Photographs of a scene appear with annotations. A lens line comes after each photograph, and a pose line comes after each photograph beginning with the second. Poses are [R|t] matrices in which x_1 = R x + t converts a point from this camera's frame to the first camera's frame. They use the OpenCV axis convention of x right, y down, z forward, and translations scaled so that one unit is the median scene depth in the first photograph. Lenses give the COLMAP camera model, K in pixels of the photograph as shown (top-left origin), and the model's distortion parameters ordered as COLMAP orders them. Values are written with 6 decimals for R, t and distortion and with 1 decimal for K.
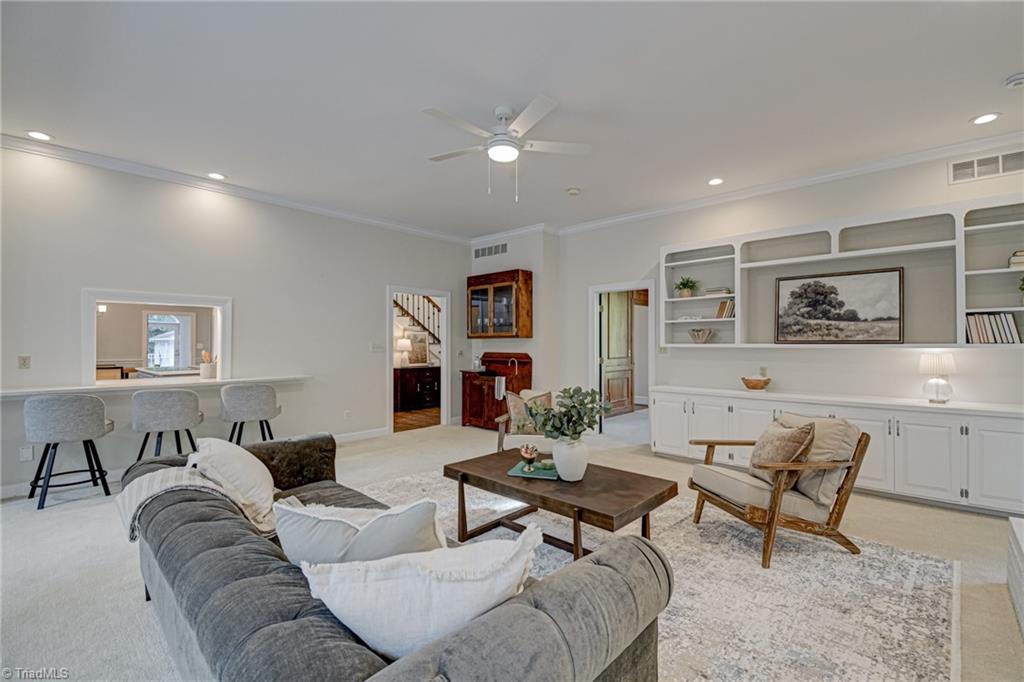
lens RADIAL K [[444.8, 0, 514.0], [0, 444.8, 335.9], [0, 0, 1]] dist [0.000704, -0.009839]
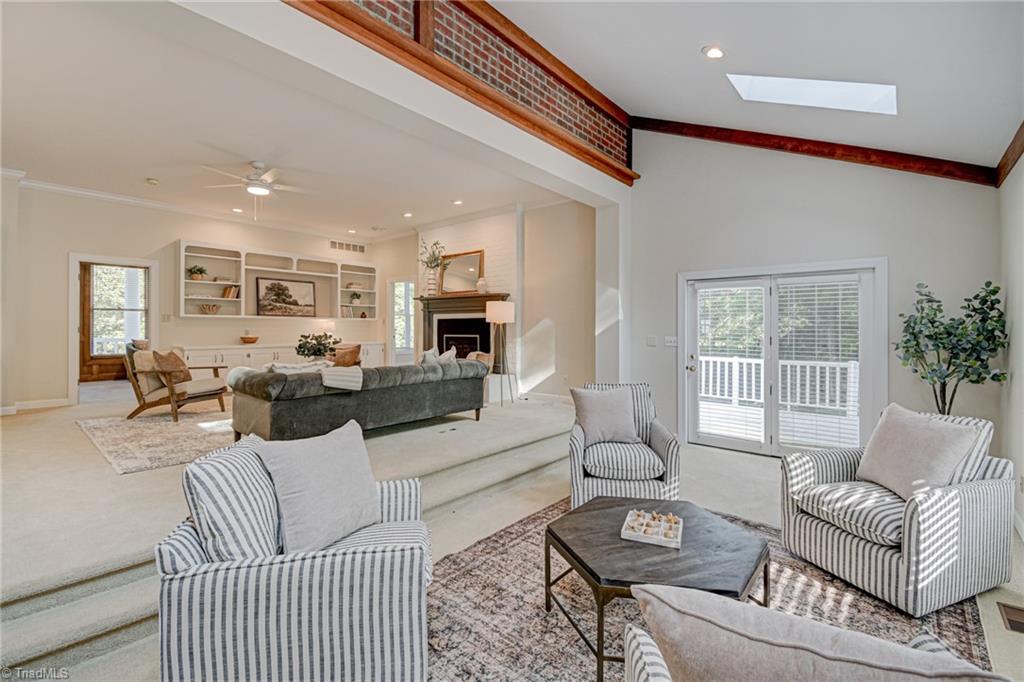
lens RADIAL K [[444.8, 0, 514.0], [0, 444.8, 335.9], [0, 0, 1]] dist [0.000704, -0.009839]
pose [[-0.054229, -0.014635, 0.998421, -1.276908], [-0.016903, 0.999763, 0.013737, 0.059063], [-0.998385, -0.016131, -0.054463, 0.133016]]
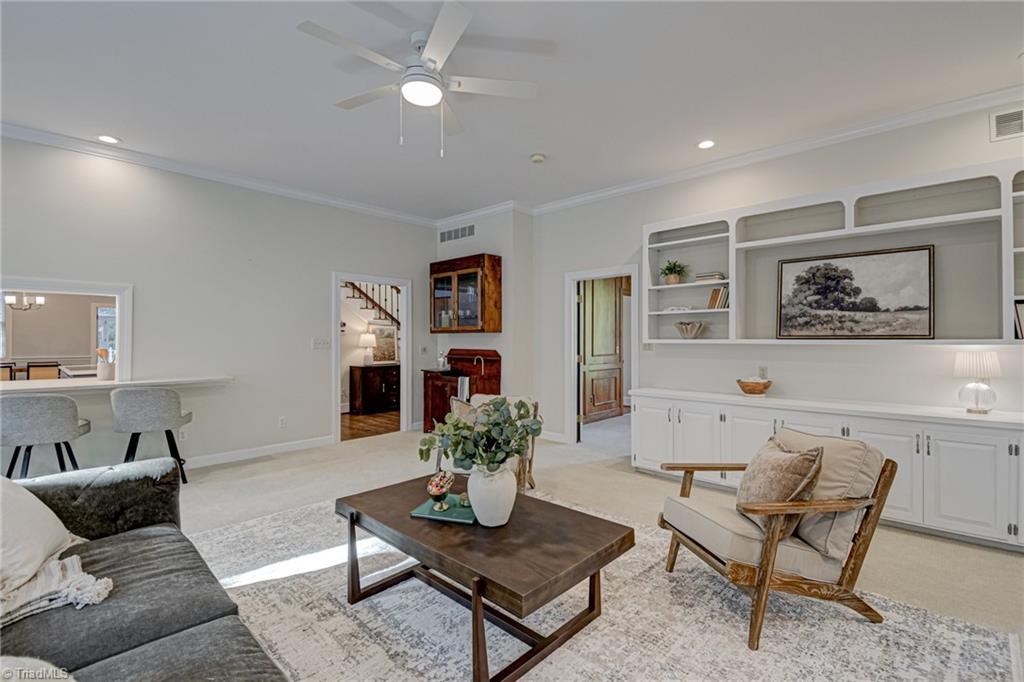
lens RADIAL K [[461.1, 0, 513.5], [0, 461.1, 333.5], [0, 0, 1]] dist [0.000476, -0.009953]
pose [[0.999998, -0.000095, -0.002003, 0.105948], [0.000106, 0.999983, 0.005768, 0.002011], [0.002003, -0.005768, 0.999981, 0.150788]]
